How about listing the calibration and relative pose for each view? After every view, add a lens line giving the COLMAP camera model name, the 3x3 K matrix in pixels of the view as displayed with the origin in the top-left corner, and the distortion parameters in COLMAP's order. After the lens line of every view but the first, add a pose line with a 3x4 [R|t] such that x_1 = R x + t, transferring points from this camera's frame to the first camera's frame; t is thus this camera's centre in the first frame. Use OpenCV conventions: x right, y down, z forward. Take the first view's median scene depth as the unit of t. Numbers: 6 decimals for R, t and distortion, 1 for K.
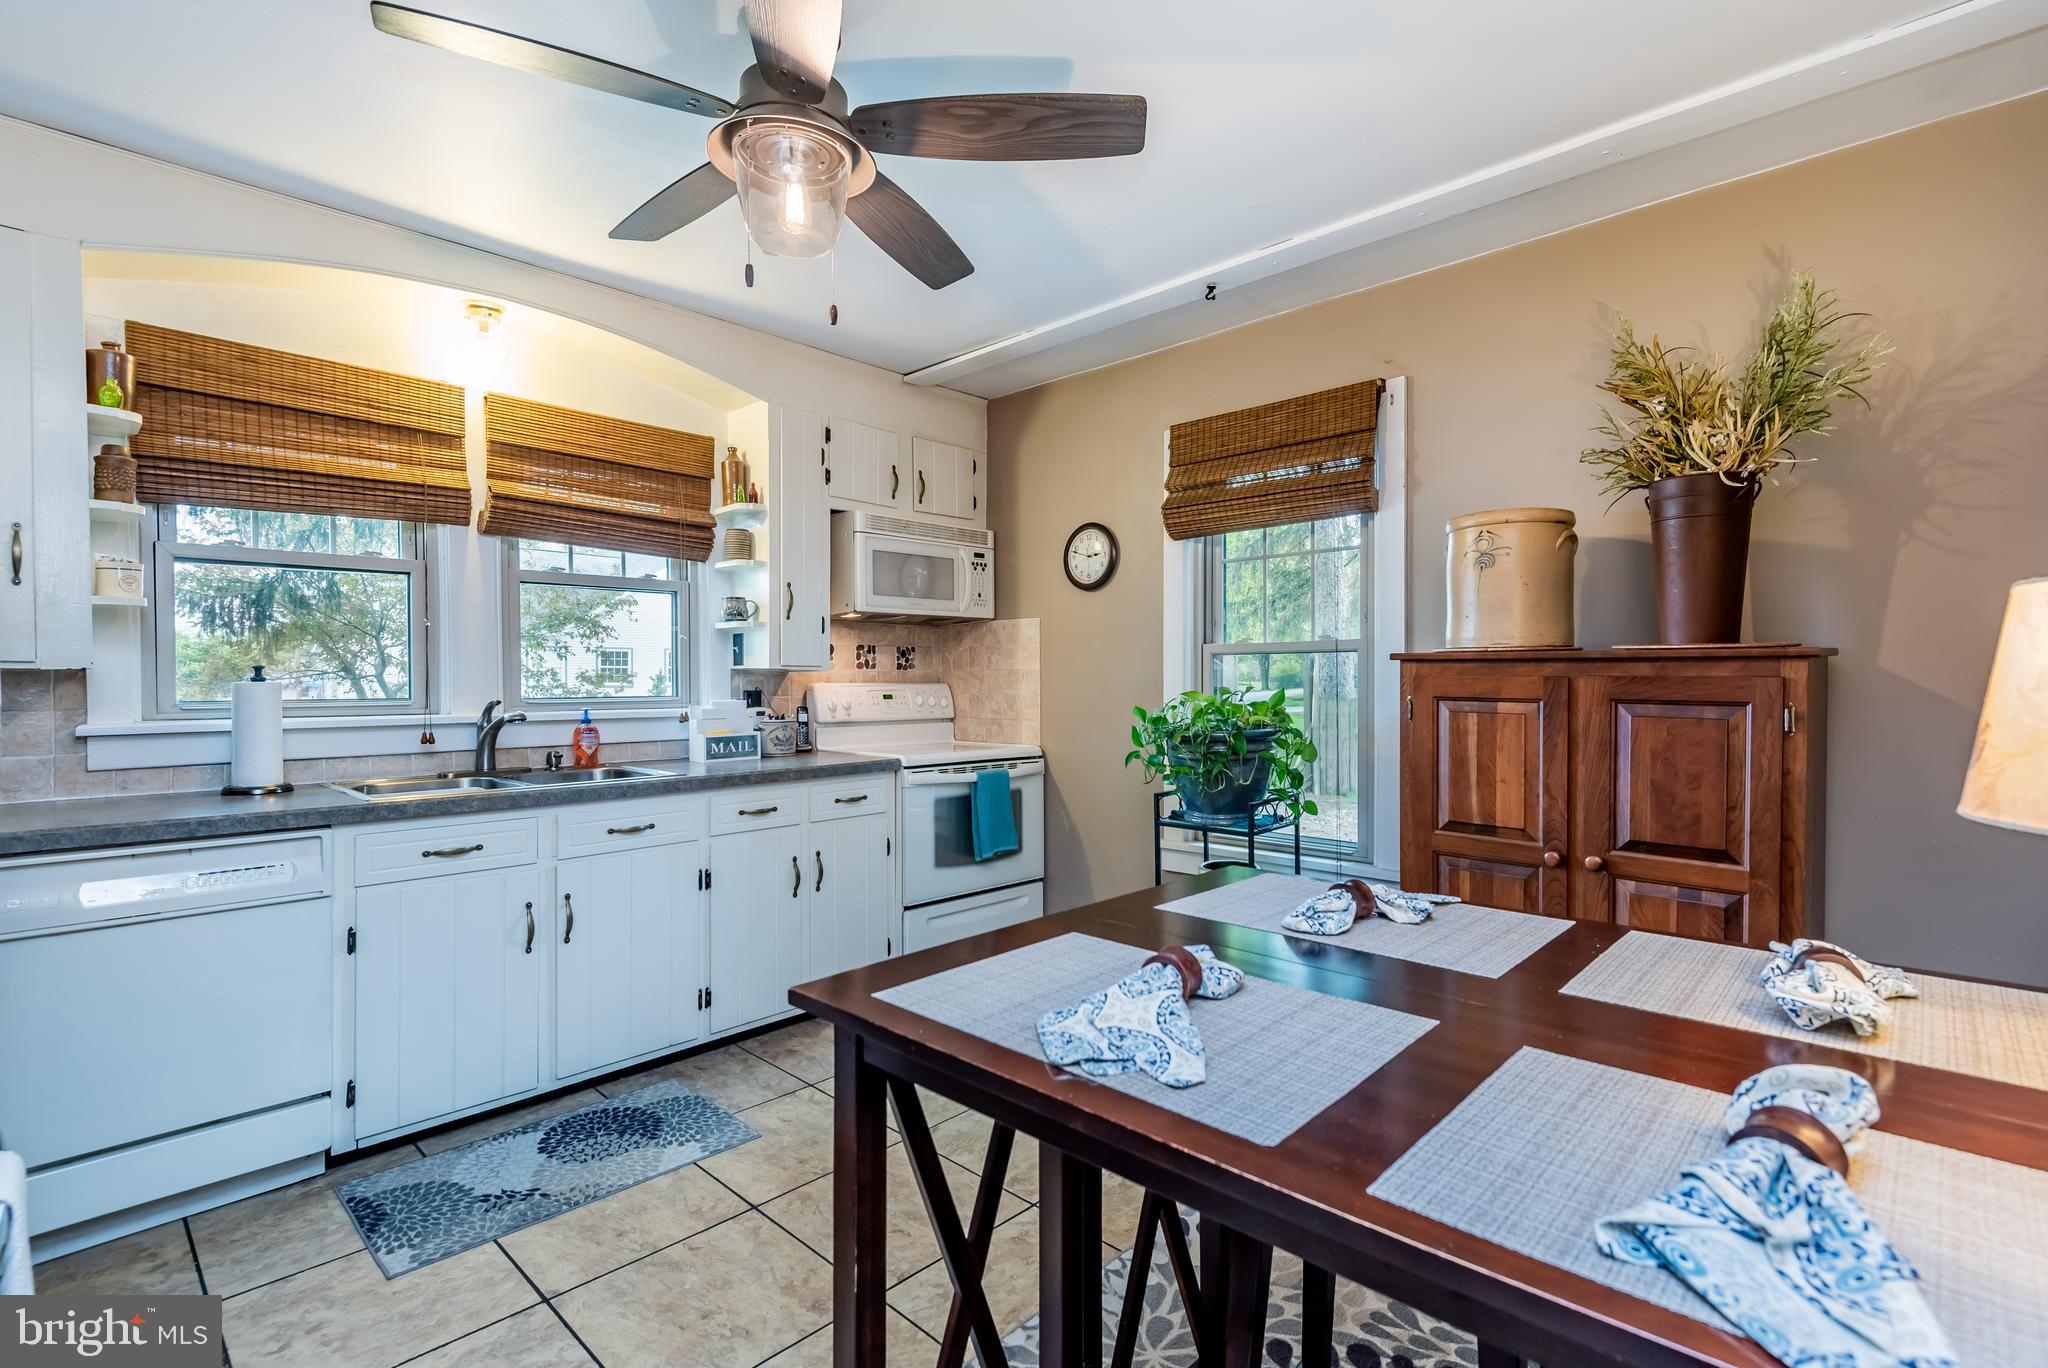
lens RADIAL K [[938.9, 0, 1024.0], [0, 938.9, 684.0], [0, 0, 1]] dist [0.001755, -0.000172]
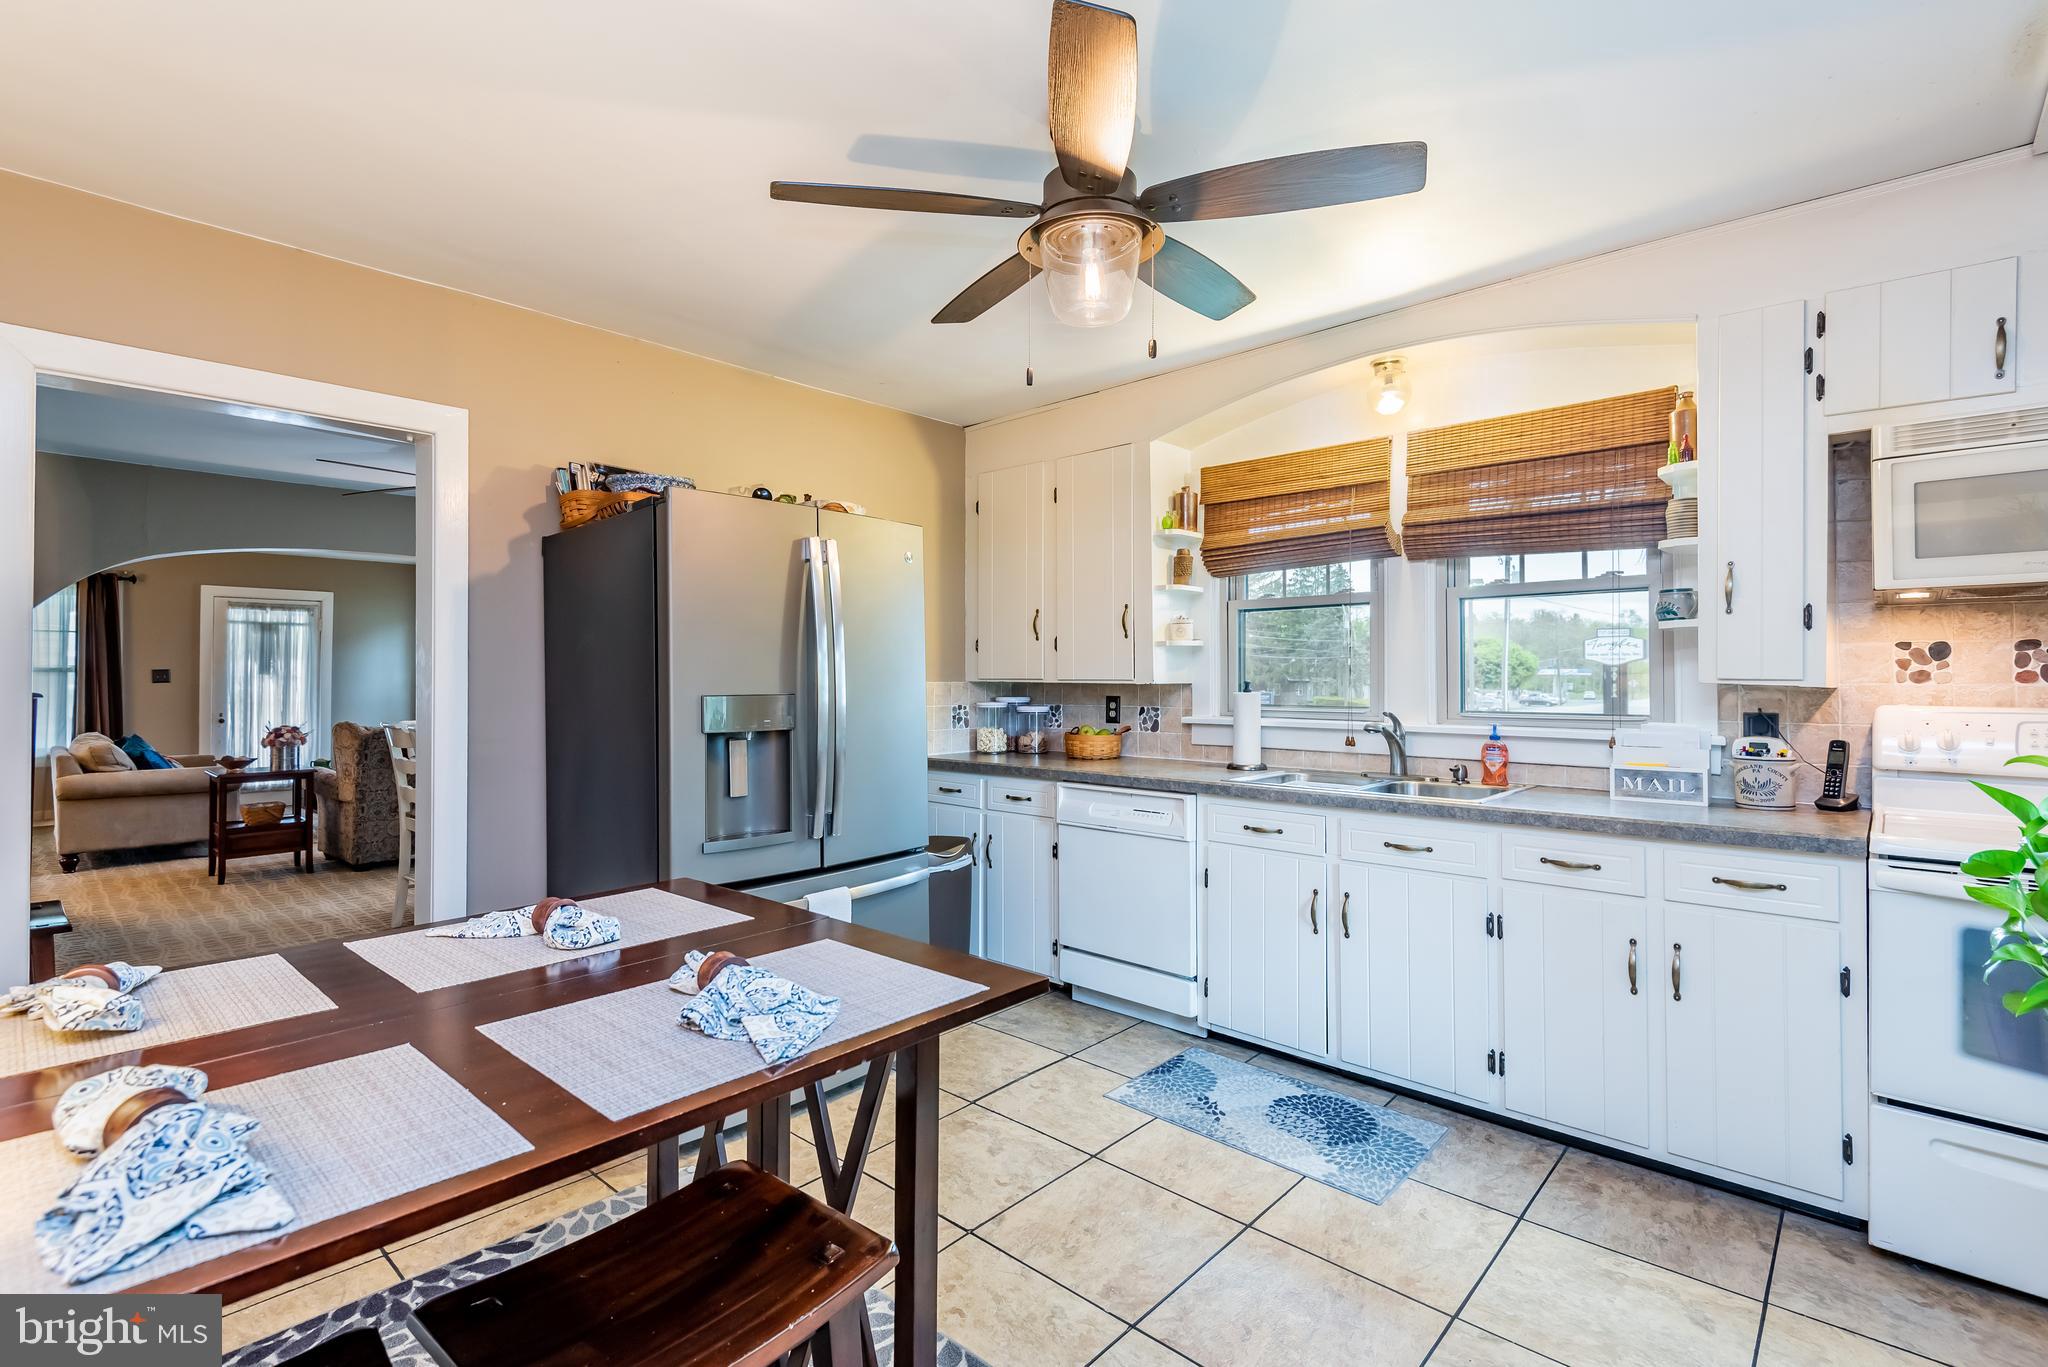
lens RADIAL K [[933.1, 0, 1030.3], [0, 933.1, 667.6], [0, 0, 1]] dist [0.018661, -0.000037]
pose [[0.031092, -0.008428, -0.999481, 0.601220], [-0.007301, 0.999936, -0.008659, -0.025306], [0.999490, 0.007566, 0.031028, 0.613367]]
